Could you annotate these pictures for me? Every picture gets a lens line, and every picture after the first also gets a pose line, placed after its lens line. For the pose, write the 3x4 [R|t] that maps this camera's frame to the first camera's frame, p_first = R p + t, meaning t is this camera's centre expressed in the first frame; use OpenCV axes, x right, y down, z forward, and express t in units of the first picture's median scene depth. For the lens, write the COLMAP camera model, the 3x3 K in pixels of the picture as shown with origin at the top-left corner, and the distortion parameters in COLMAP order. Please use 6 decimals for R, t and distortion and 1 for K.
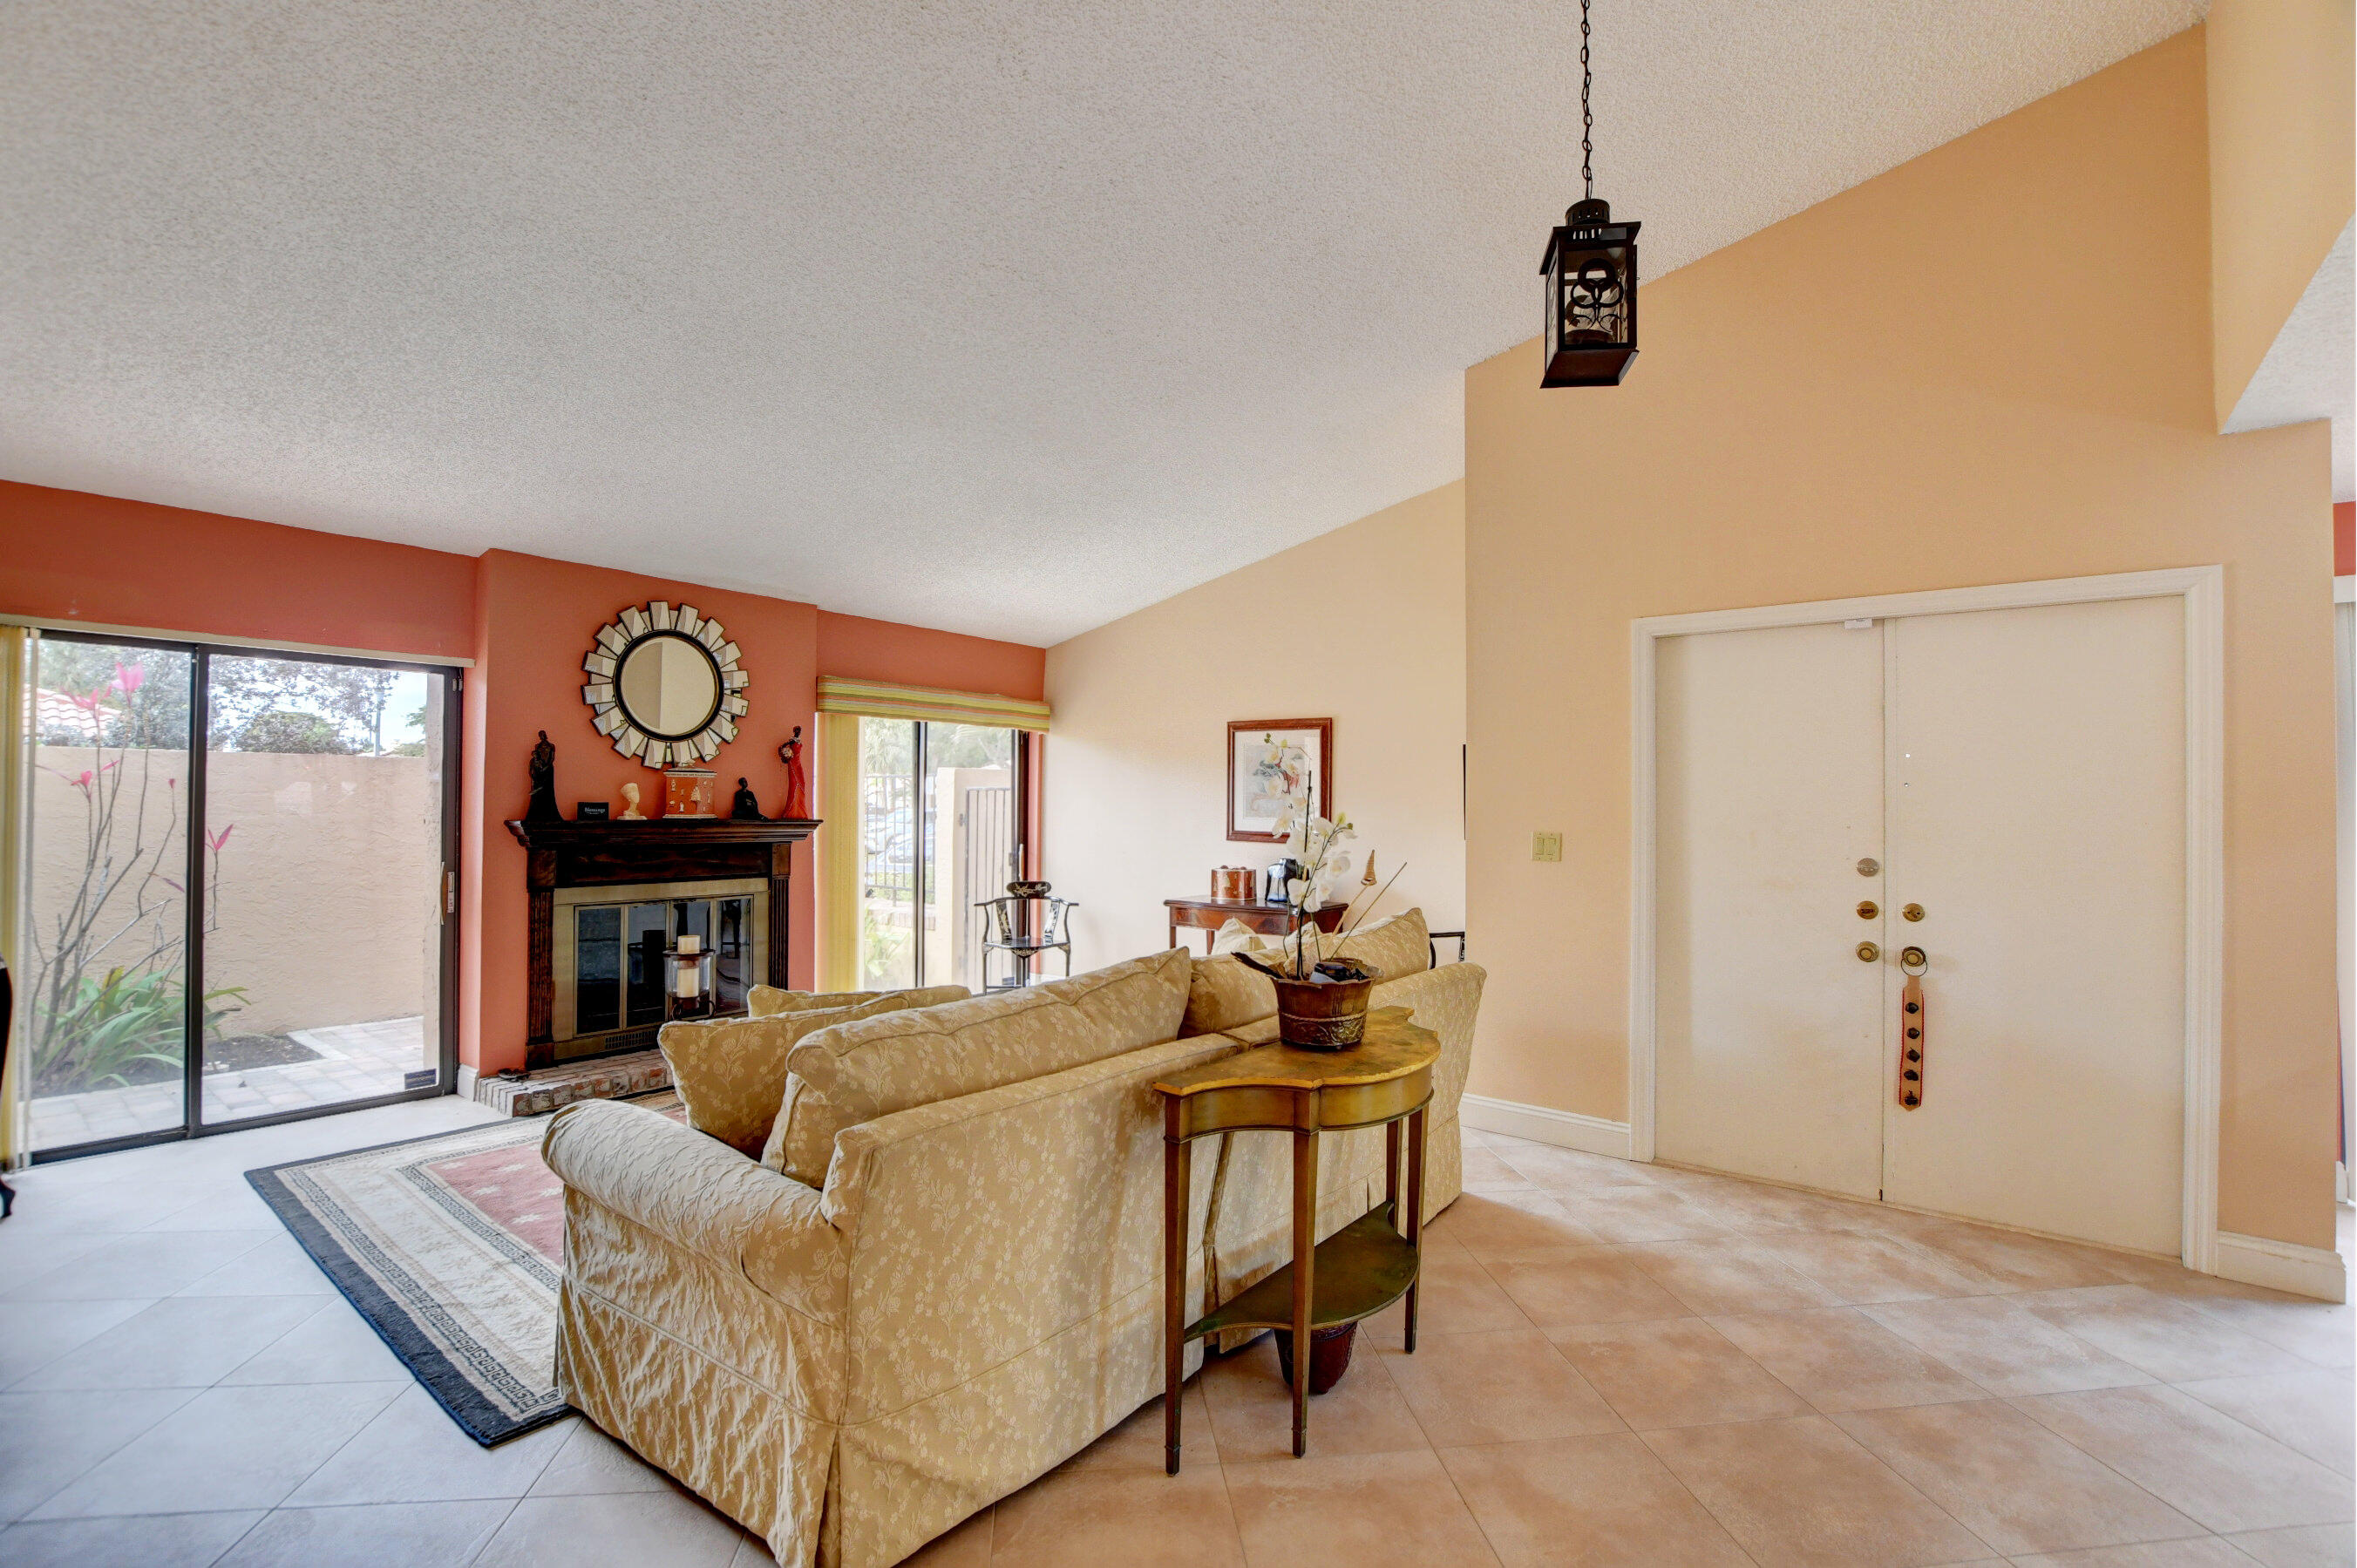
lens RADIAL K [[1036.0, 0, 1171.2], [0, 1036.0, 784.5], [0, 0, 1]] dist [-0.028510, 0.000294]
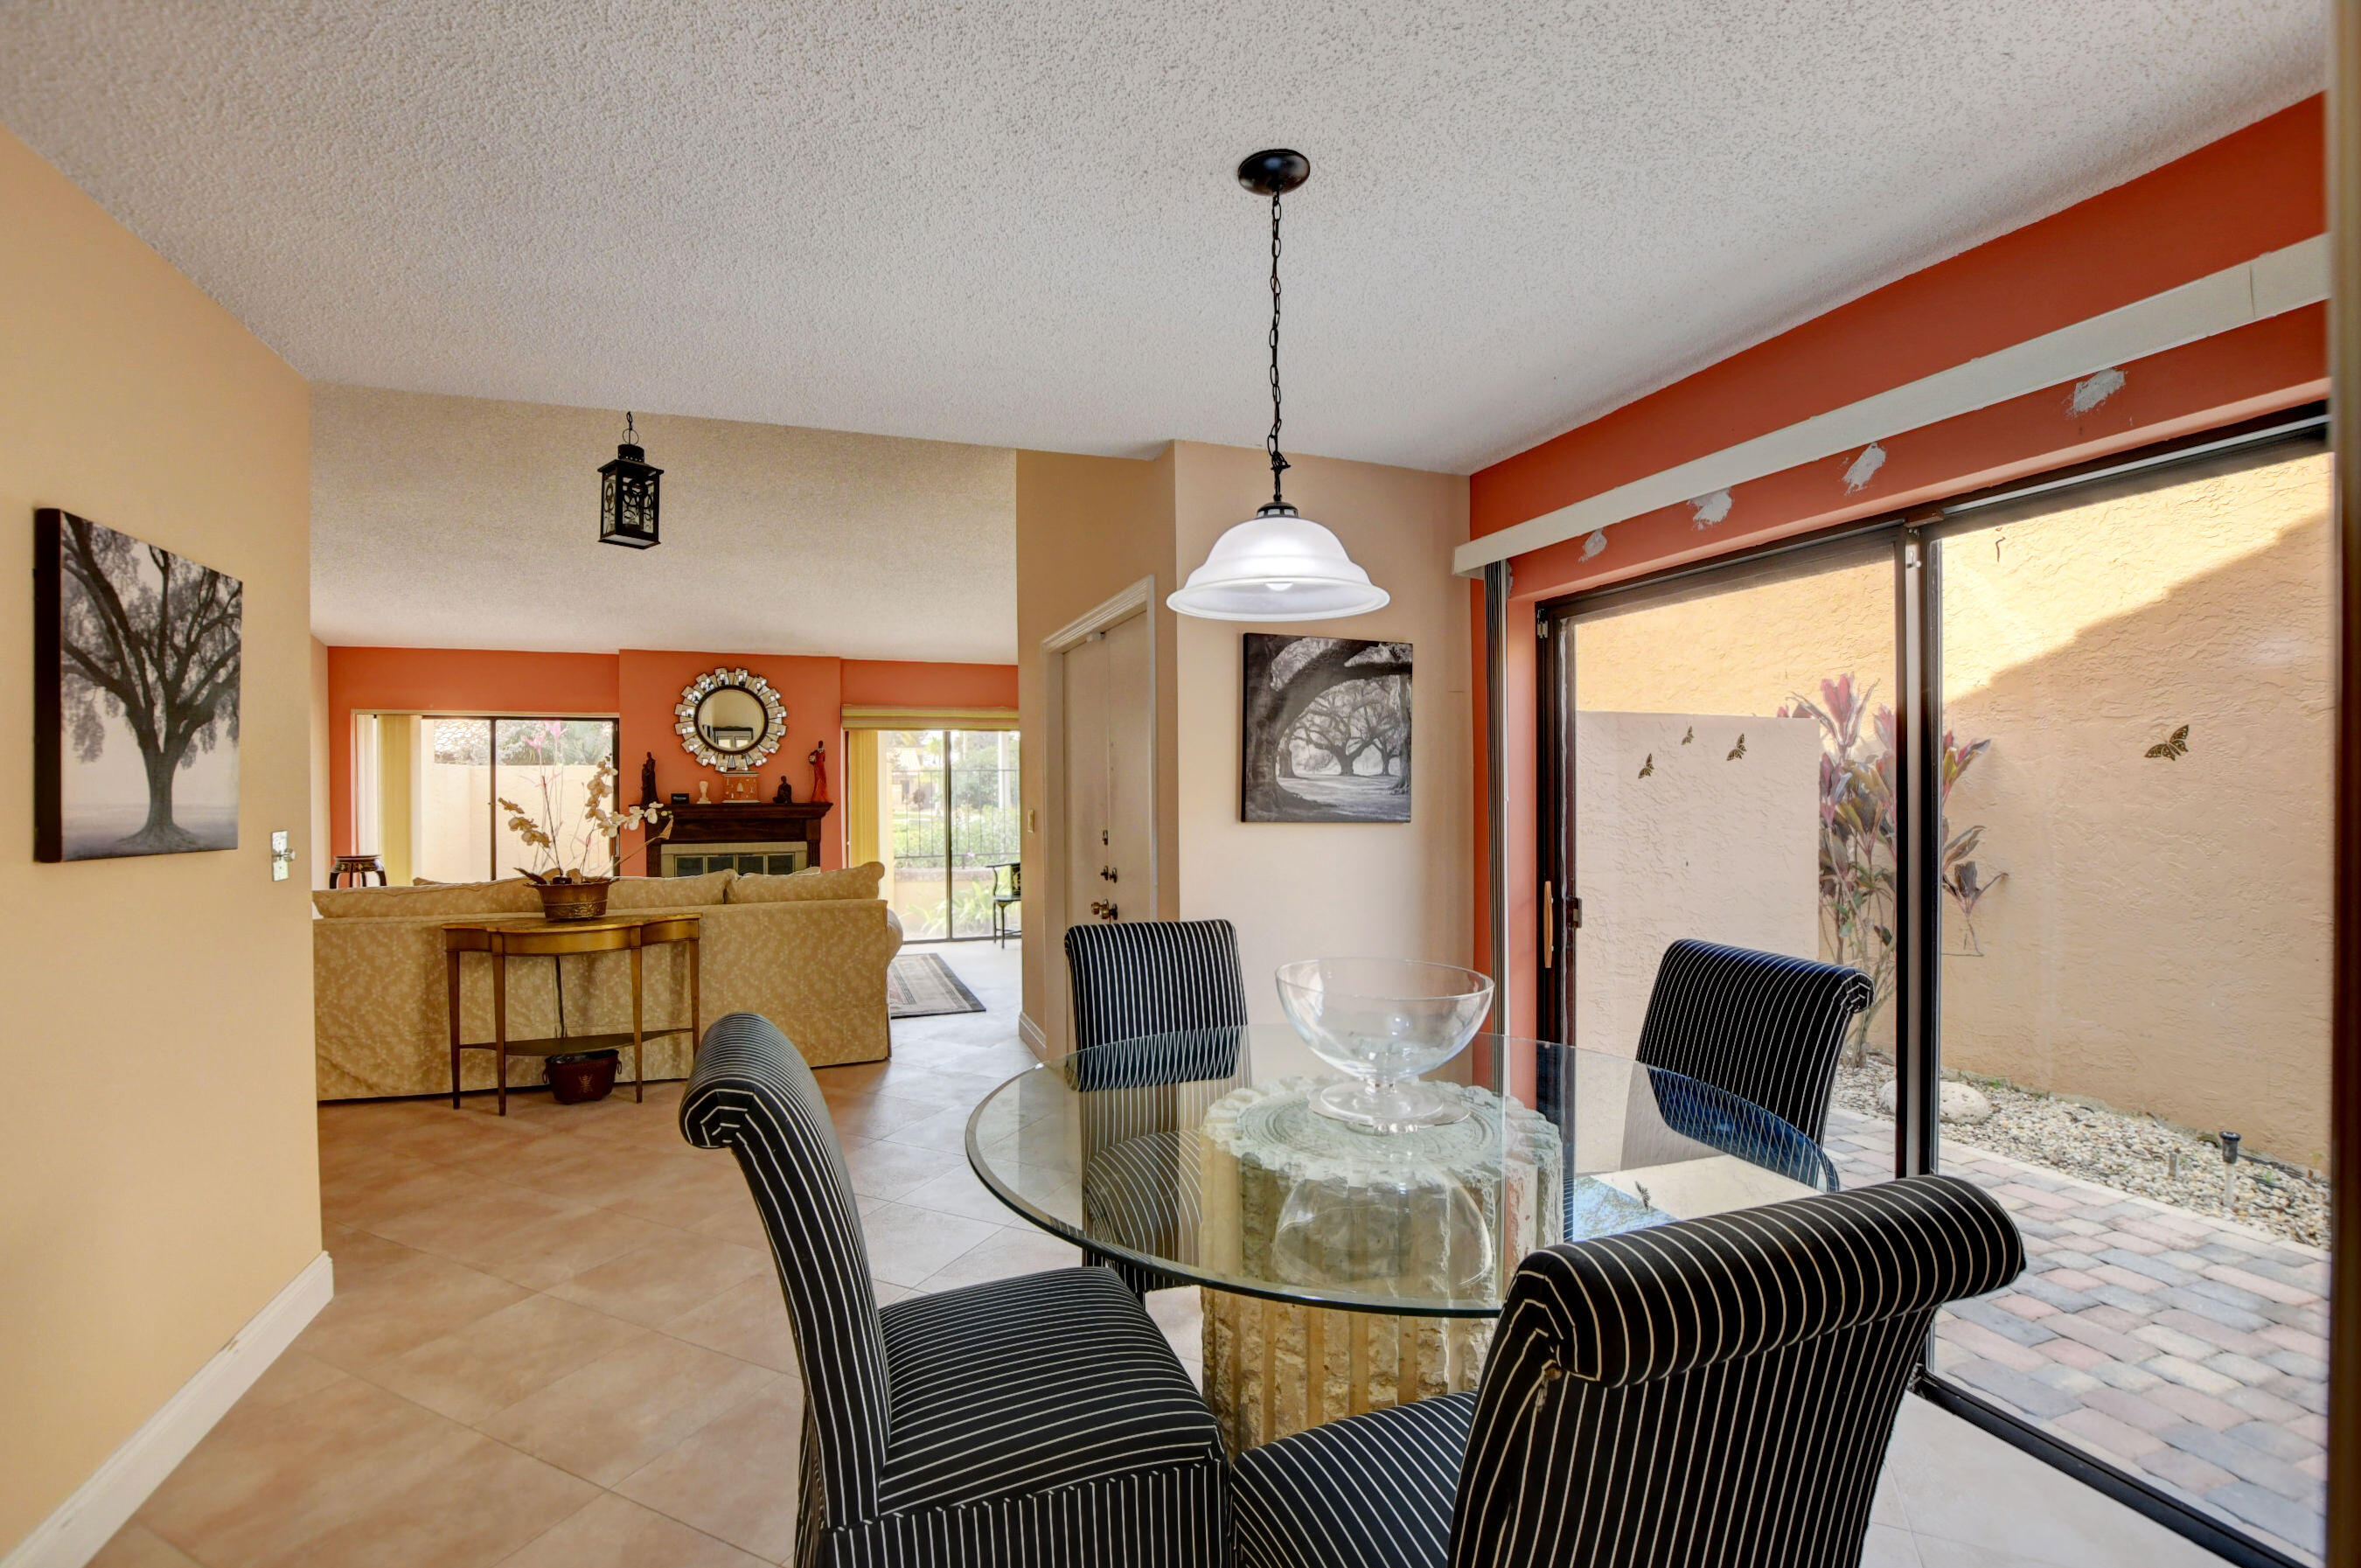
lens RADIAL K [[1037.8, 0, 1173.2], [0, 1037.8, 784.5], [0, 0, 1]] dist [-0.028510, 0.000294]
pose [[0.848089, -0.015057, -0.529641, 0.982813], [0.023484, 0.999682, 0.009184, 0.006576], [0.529334, -0.020227, 0.848172, 0.001111]]
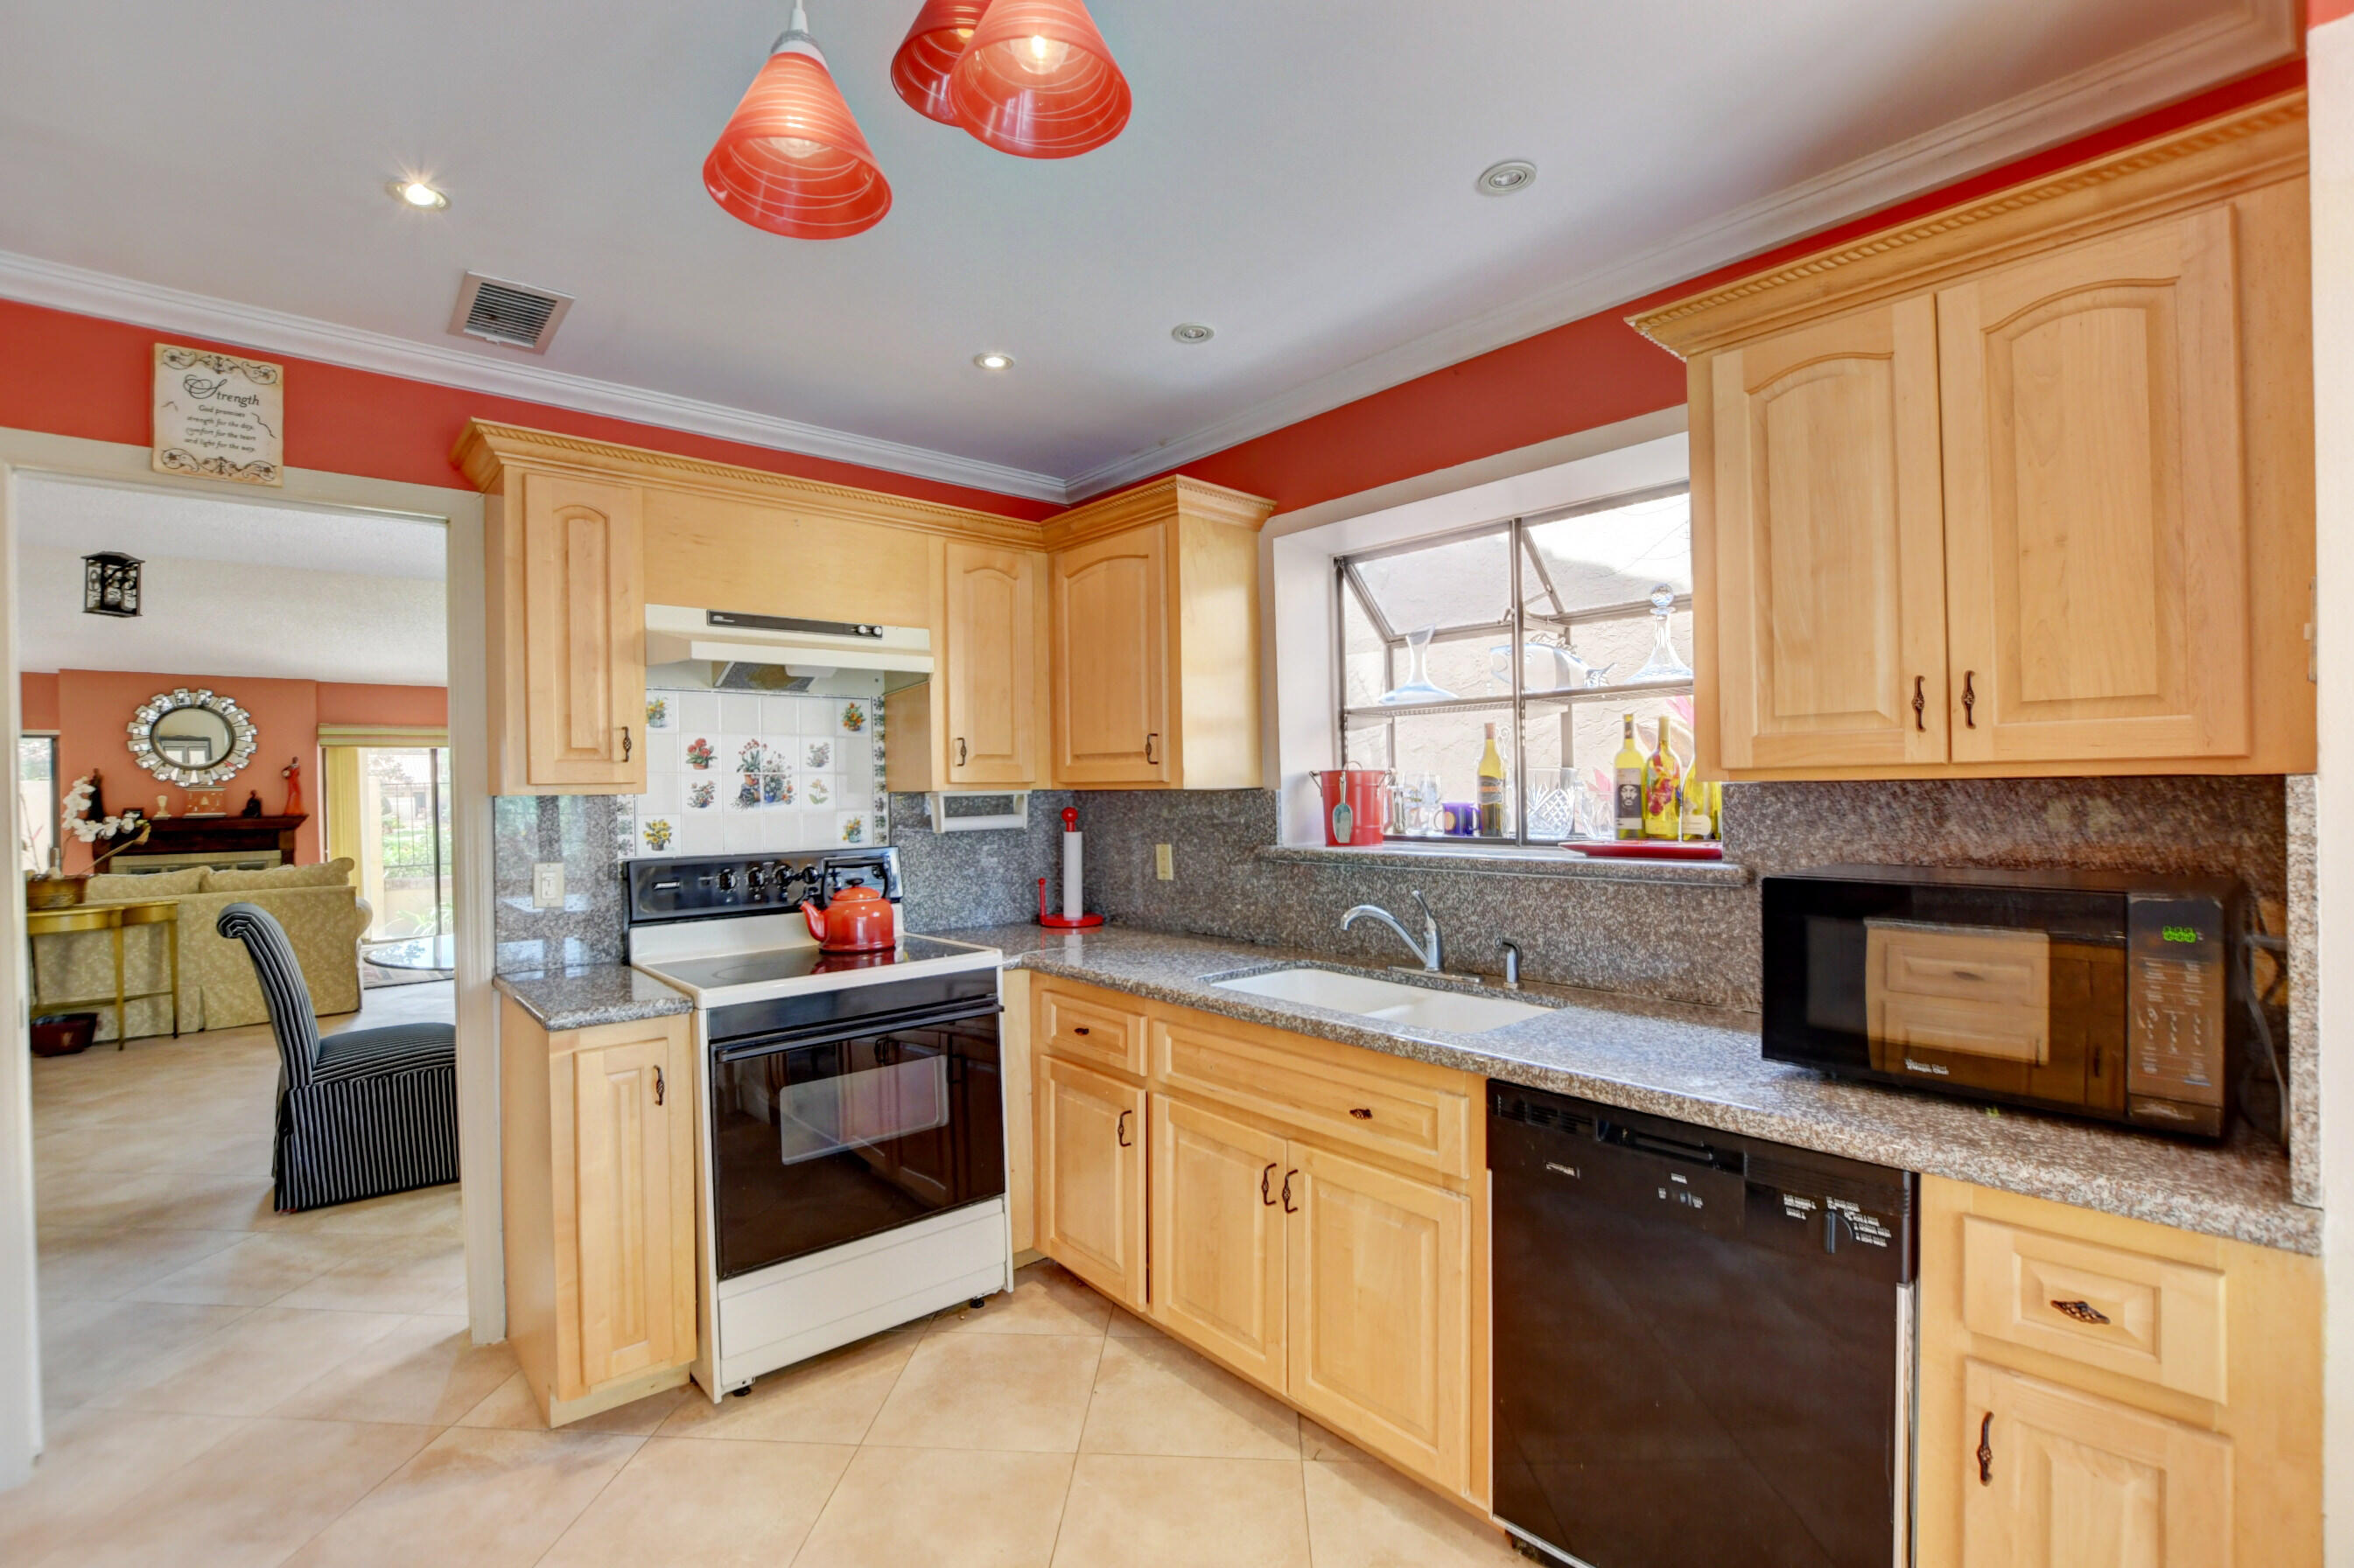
lens RADIAL K [[1043.0, 0, 1166.8], [0, 1043.0, 791.2], [0, 0, 1]] dist [-0.030966, 0.004168]
pose [[0.982563, -0.025733, -0.184142, 1.458866], [0.029886, 0.999357, 0.019812, 0.007796], [0.183514, -0.024970, 0.982700, -0.372978]]
